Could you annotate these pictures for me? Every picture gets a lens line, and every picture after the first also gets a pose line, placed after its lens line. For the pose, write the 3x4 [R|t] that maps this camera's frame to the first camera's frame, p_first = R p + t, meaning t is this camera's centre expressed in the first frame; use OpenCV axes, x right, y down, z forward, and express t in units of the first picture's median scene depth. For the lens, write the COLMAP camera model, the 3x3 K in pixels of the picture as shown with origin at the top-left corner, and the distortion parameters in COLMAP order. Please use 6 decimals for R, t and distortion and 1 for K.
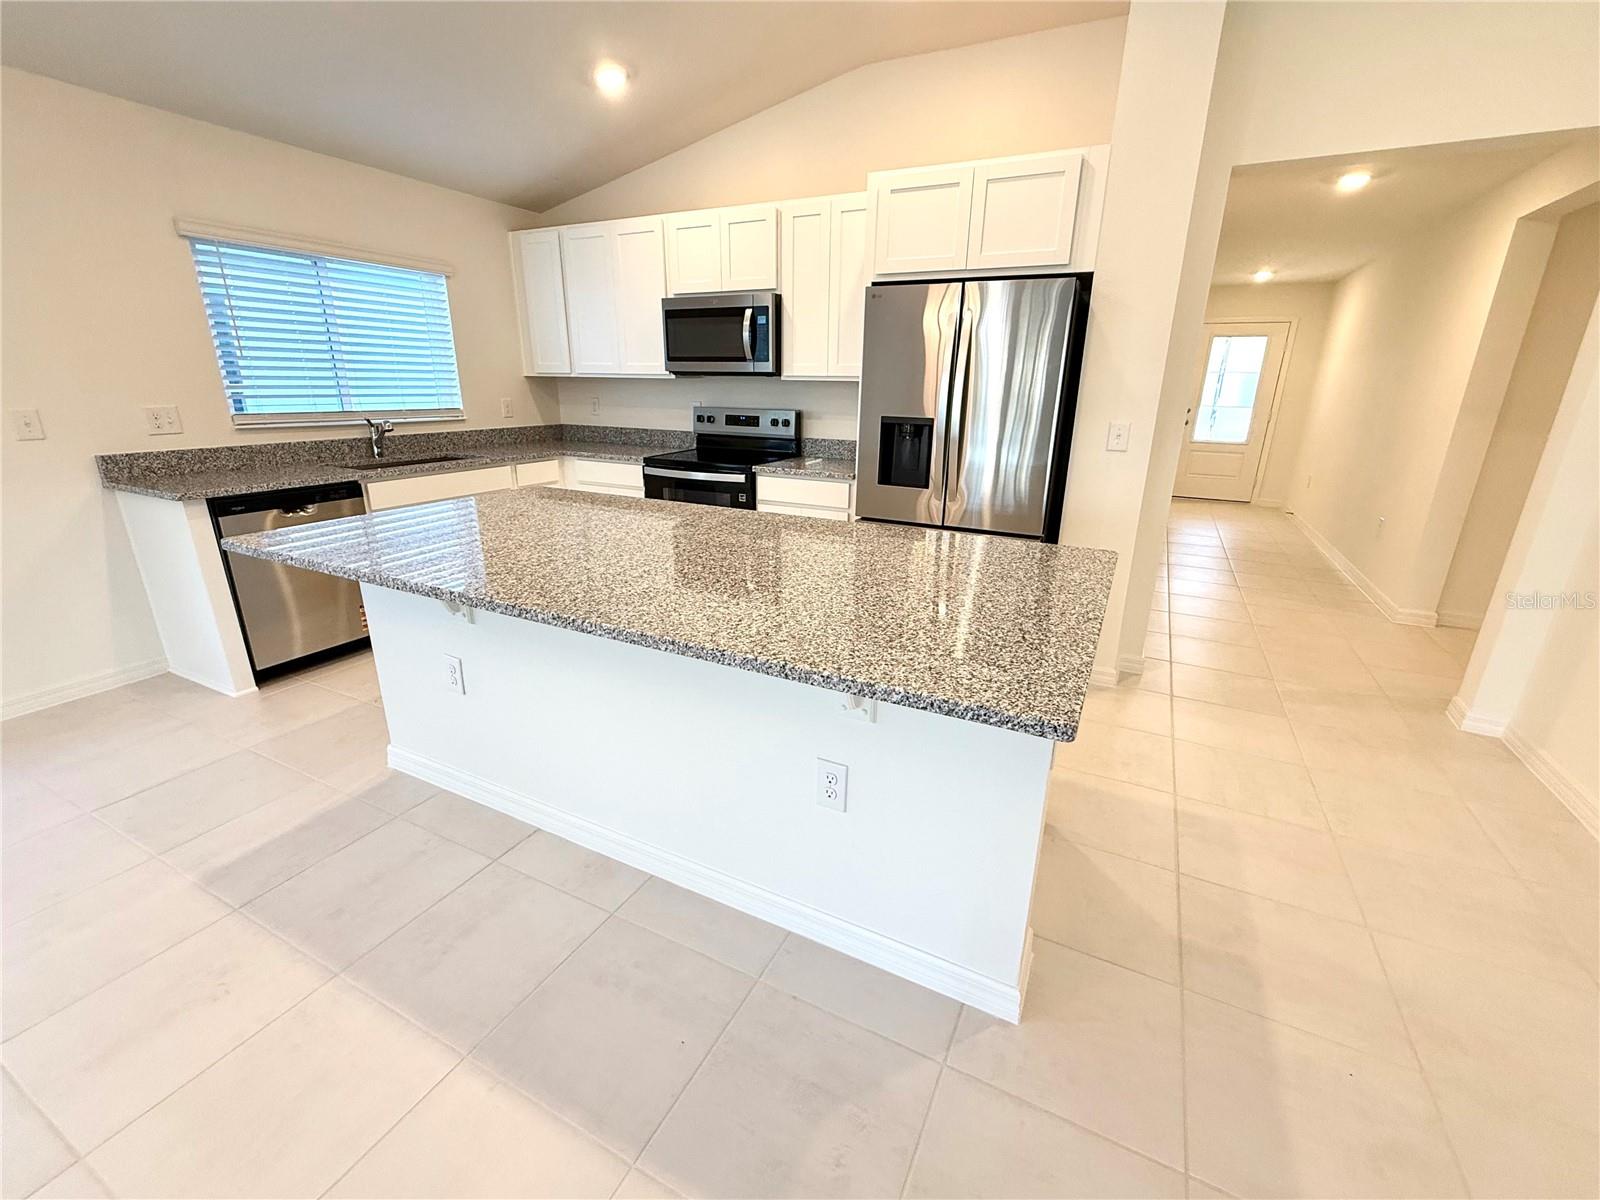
lens RADIAL K [[671.4, 0, 800.0], [0, 671.4, 600.0], [0, 0, 1]] dist [0.000576, 0.000123]
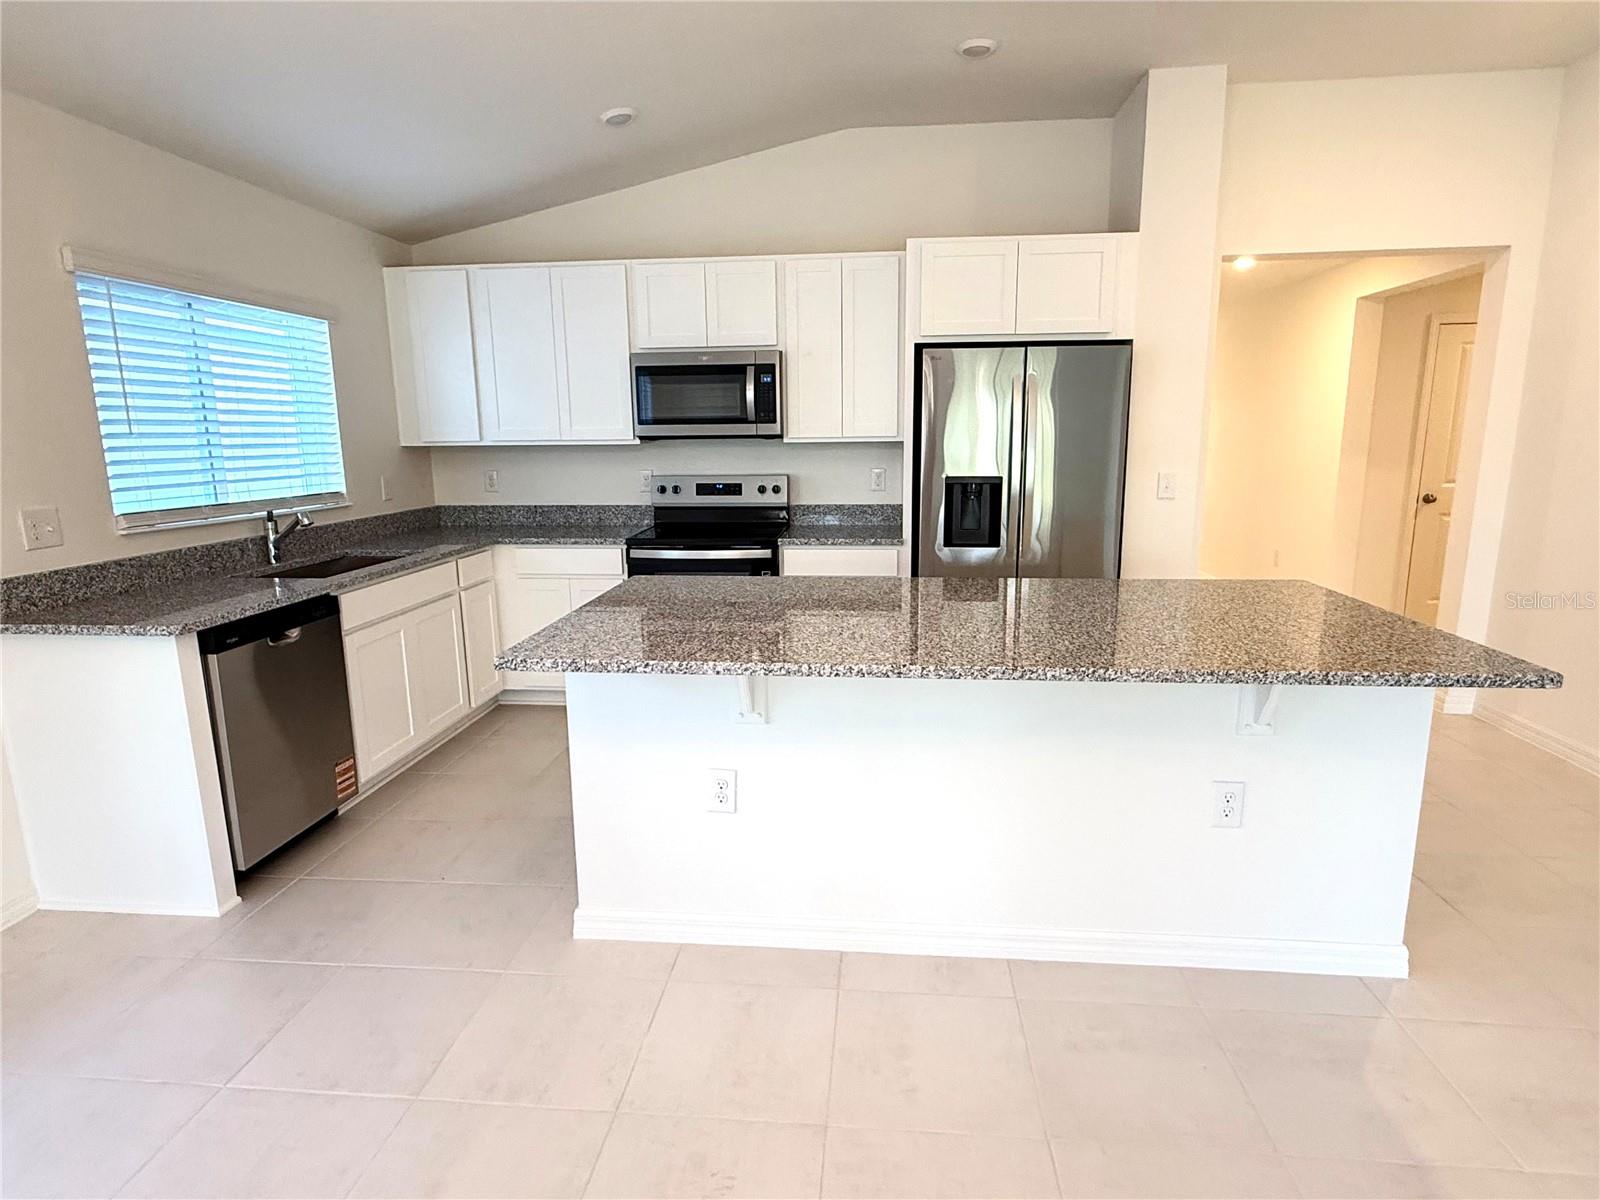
lens RADIAL K [[869.1, 0, 800.0], [0, 869.1, 600.0], [0, 0, 1]] dist [0.001814, 0.000257]
pose [[0.931577, -0.092759, 0.351511, -0.444061], [0.135854, 0.985676, -0.099935, -0.002607], [-0.337206, 0.140851, 0.930835, -0.055819]]
